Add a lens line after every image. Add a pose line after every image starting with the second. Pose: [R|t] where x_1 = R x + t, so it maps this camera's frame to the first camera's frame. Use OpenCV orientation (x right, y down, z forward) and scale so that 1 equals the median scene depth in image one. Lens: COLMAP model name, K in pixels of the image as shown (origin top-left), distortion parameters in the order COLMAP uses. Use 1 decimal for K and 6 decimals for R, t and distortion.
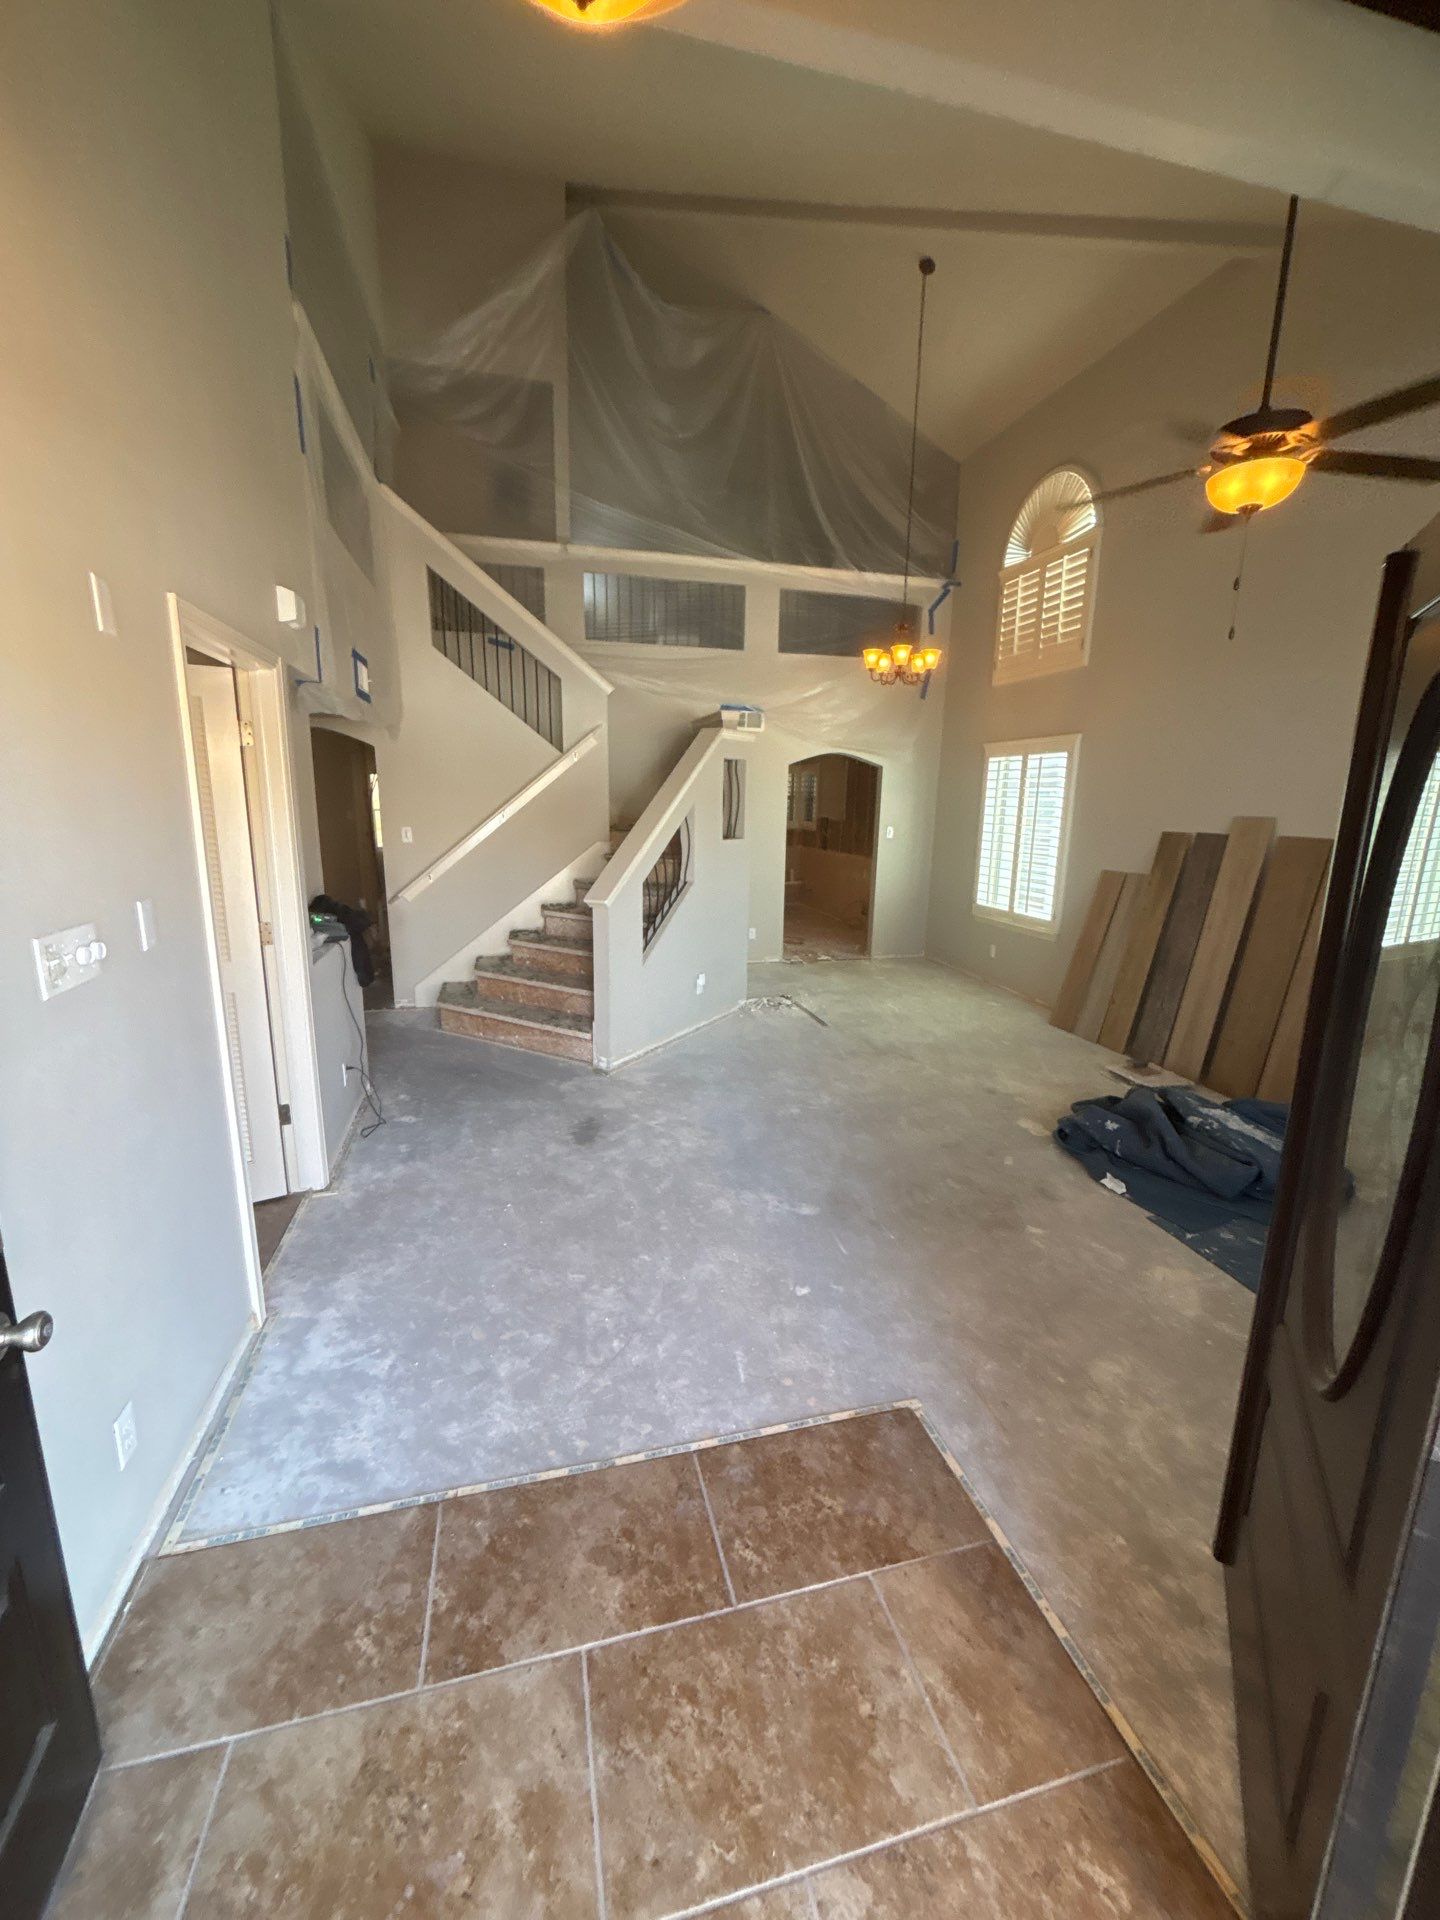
lens RADIAL K [[776.4, 0, 725.0], [0, 776.4, 961.9], [0, 0, 1]] dist [-0.000468, 0.001483]
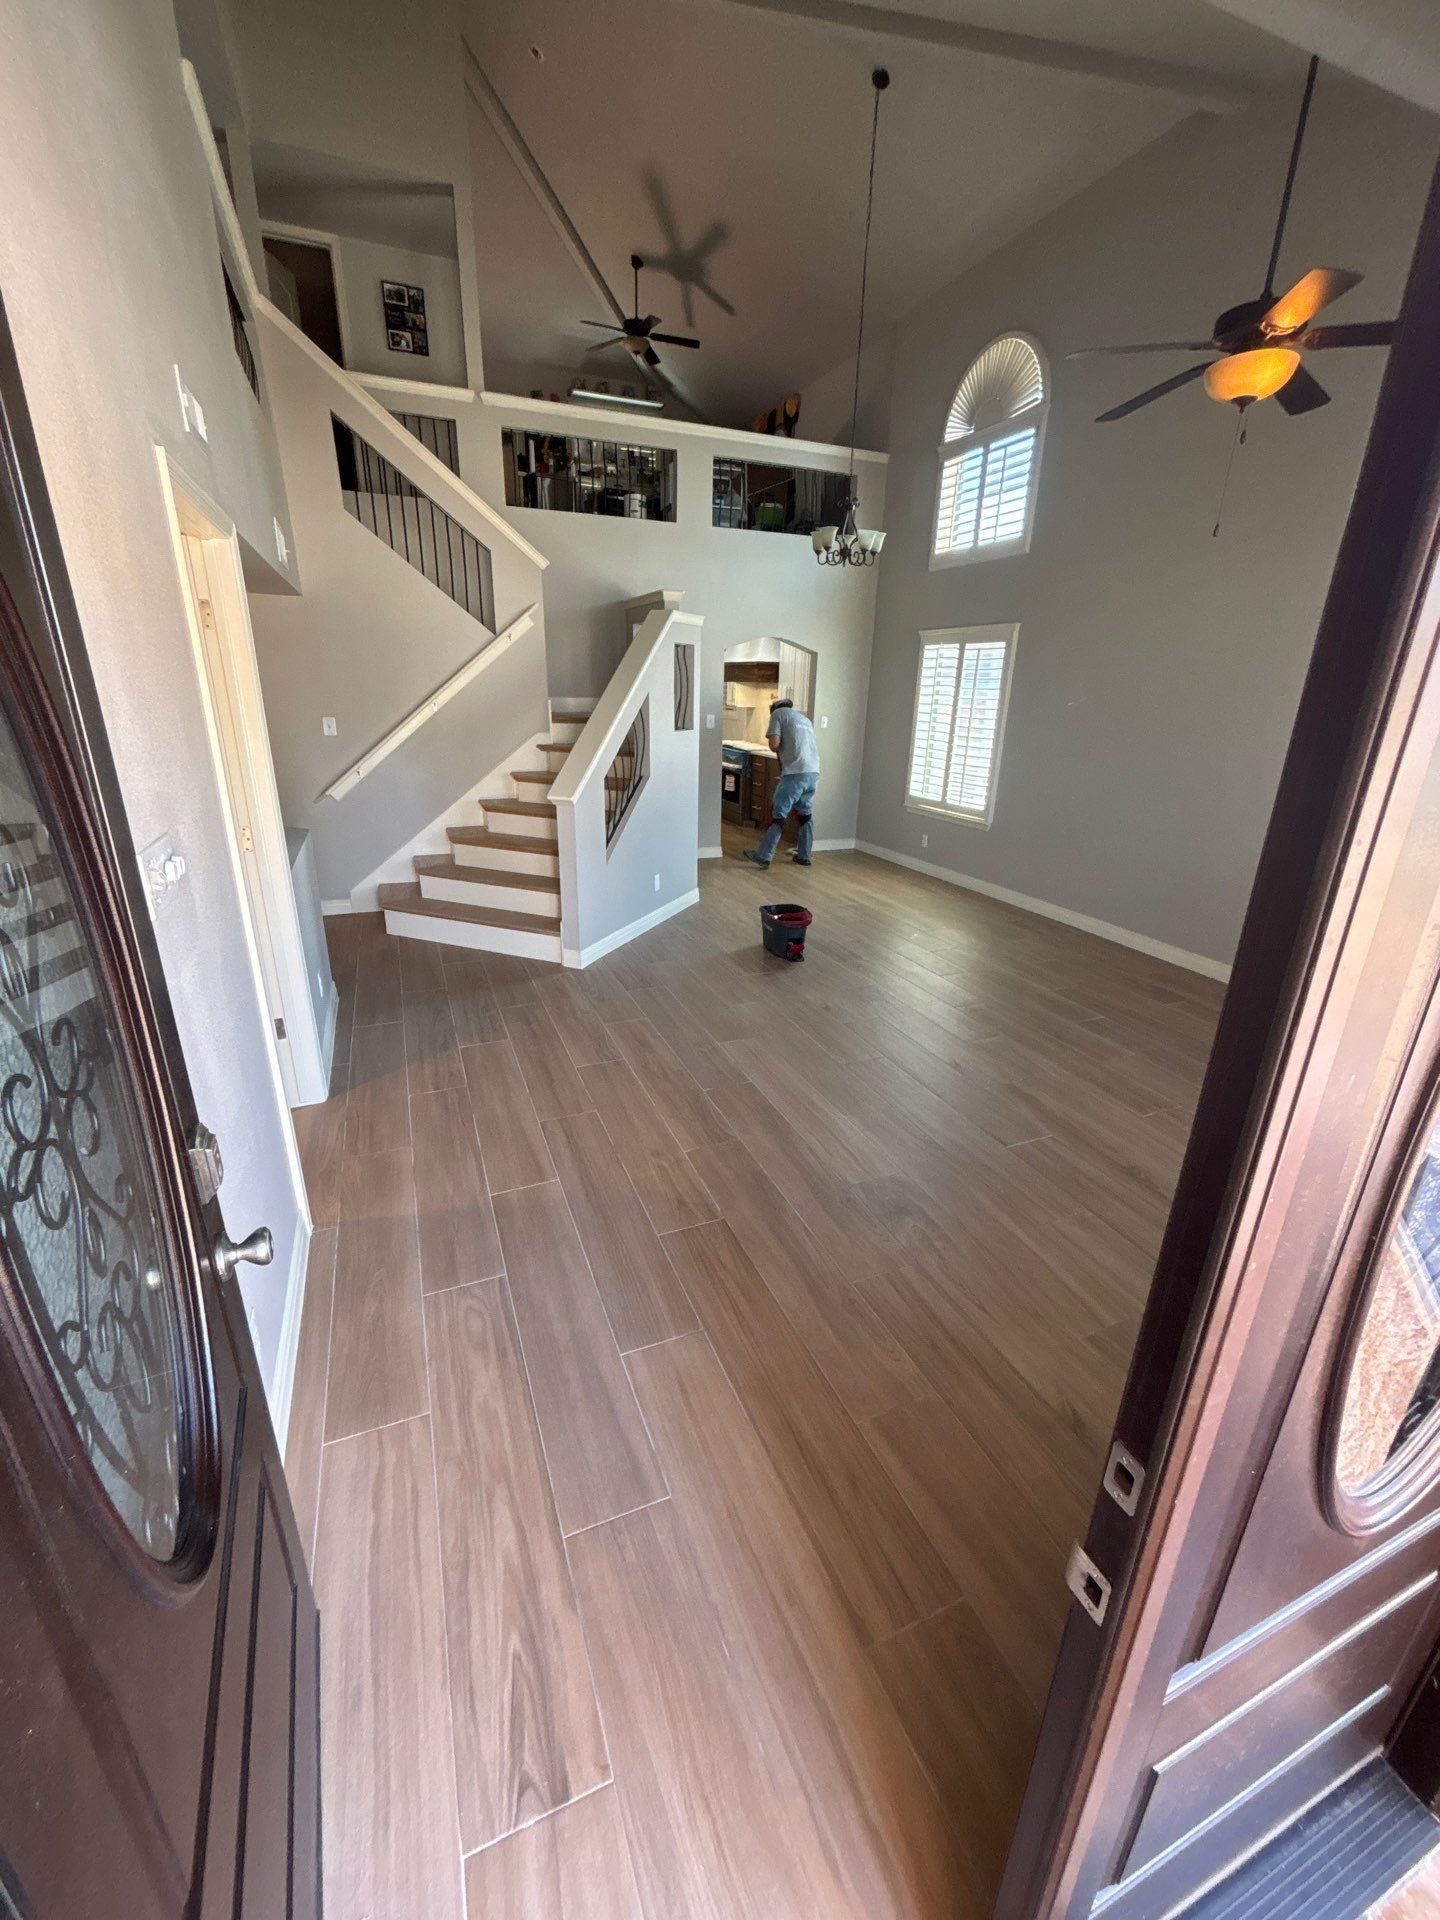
lens RADIAL K [[776.4, 0, 727.8], [0, 776.4, 961.2], [0, 0, 1]] dist [-0.000468, 0.001483]
pose [[0.990242, -0.040589, 0.133314, -0.071886], [0.022036, 0.990215, 0.137802, -0.003879], [-0.137603, -0.133520, 0.981447, -0.004774]]
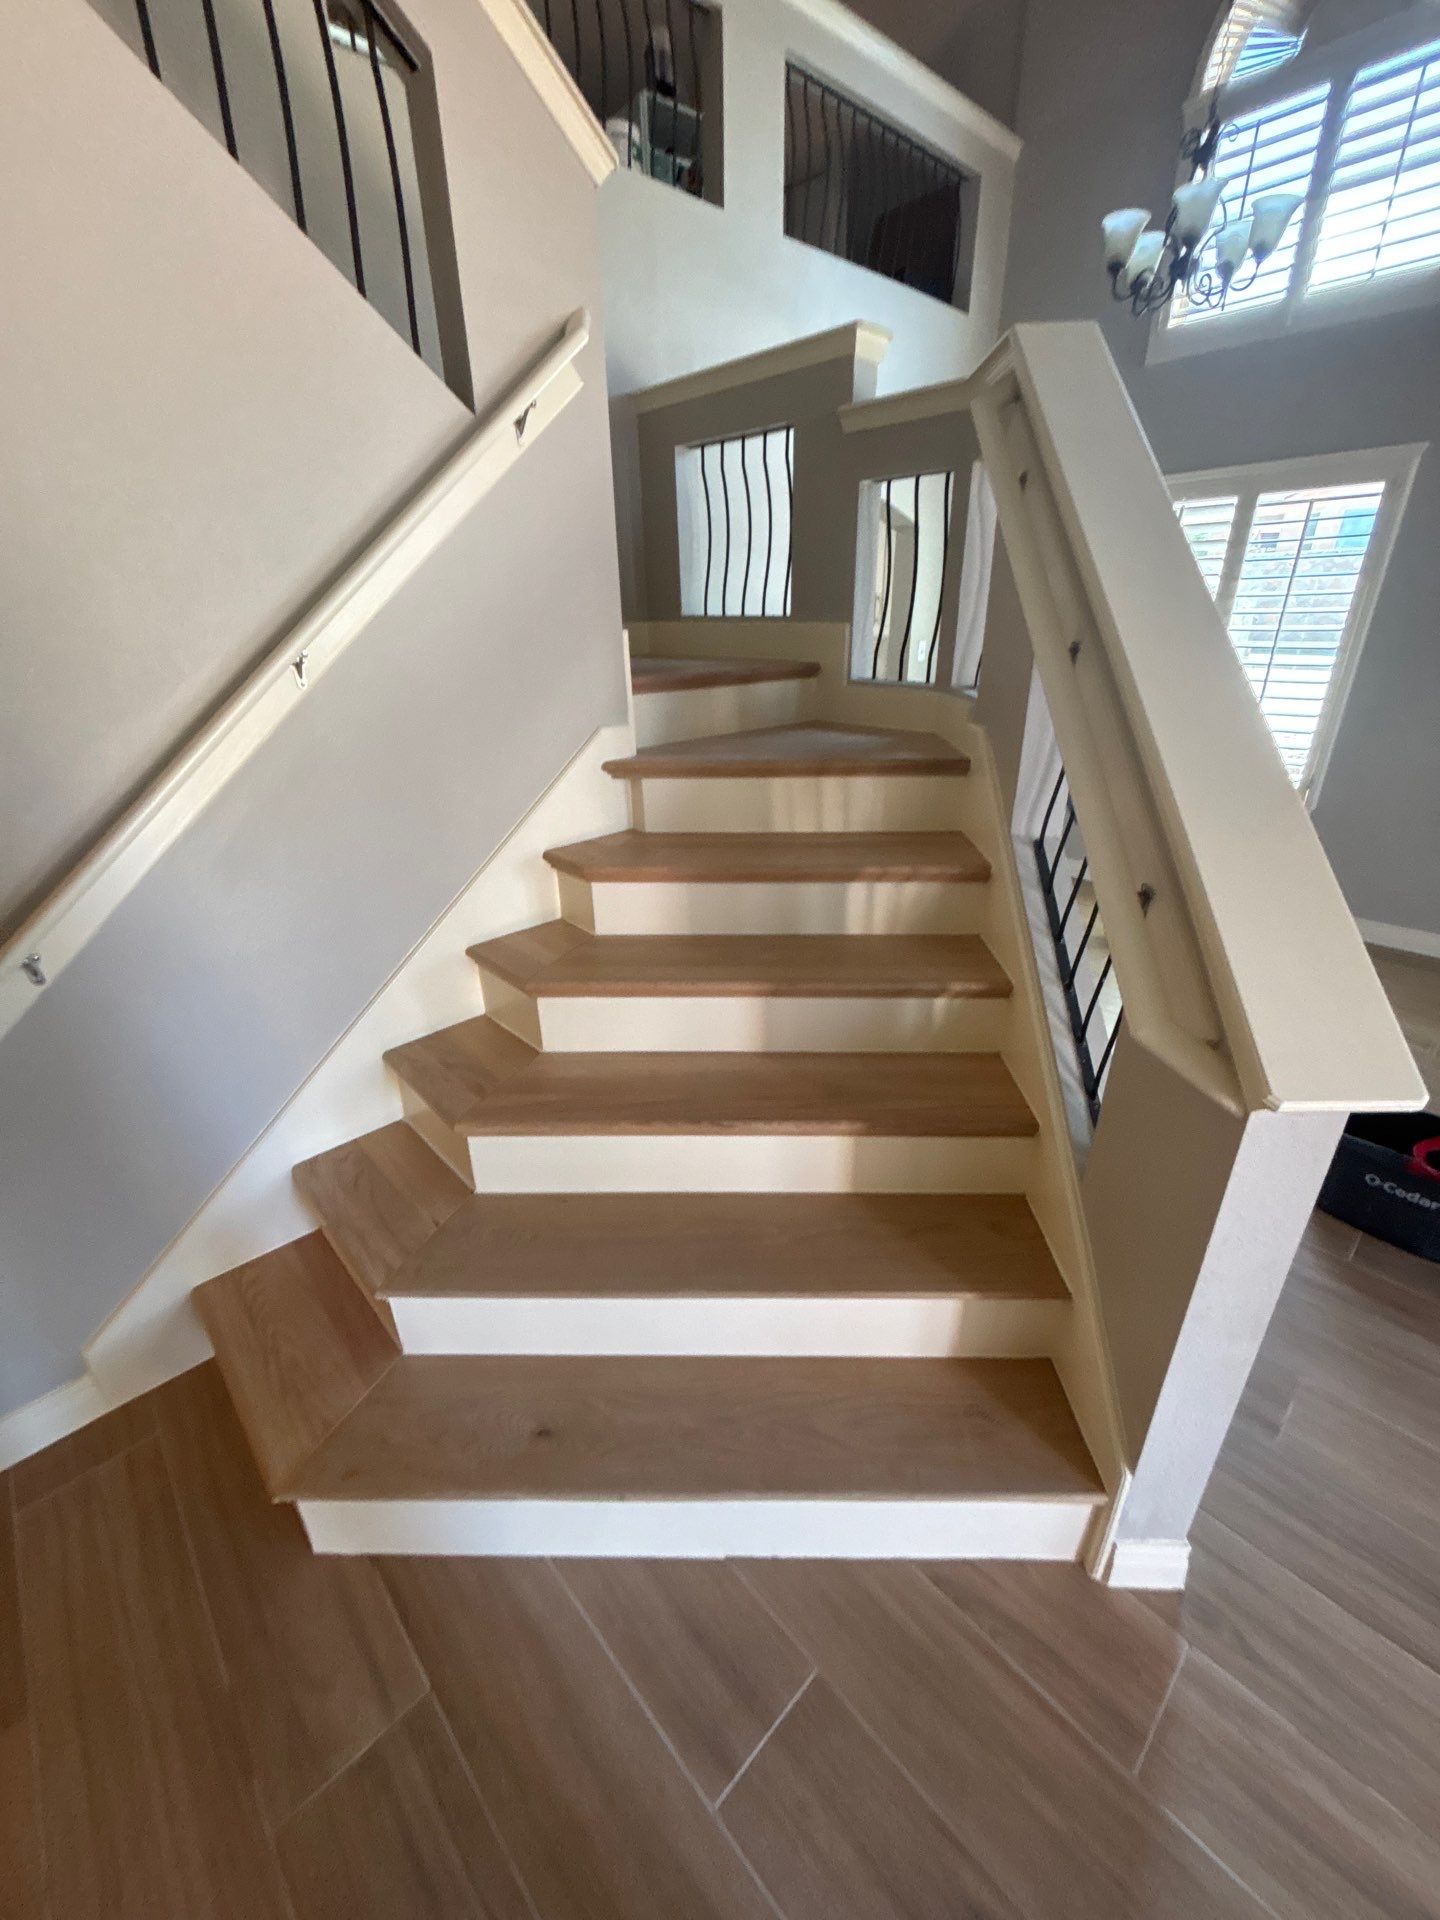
lens RADIAL K [[776.4, 0, 709.6], [0, 776.4, 956.0], [0, 0, 1]] dist [-0.000468, 0.001483]
pose [[0.881023, -0.219304, 0.419171, -0.288477], [0.126435, 0.962982, 0.238074, -0.137326], [-0.455865, -0.156750, 0.876137, 0.678398]]
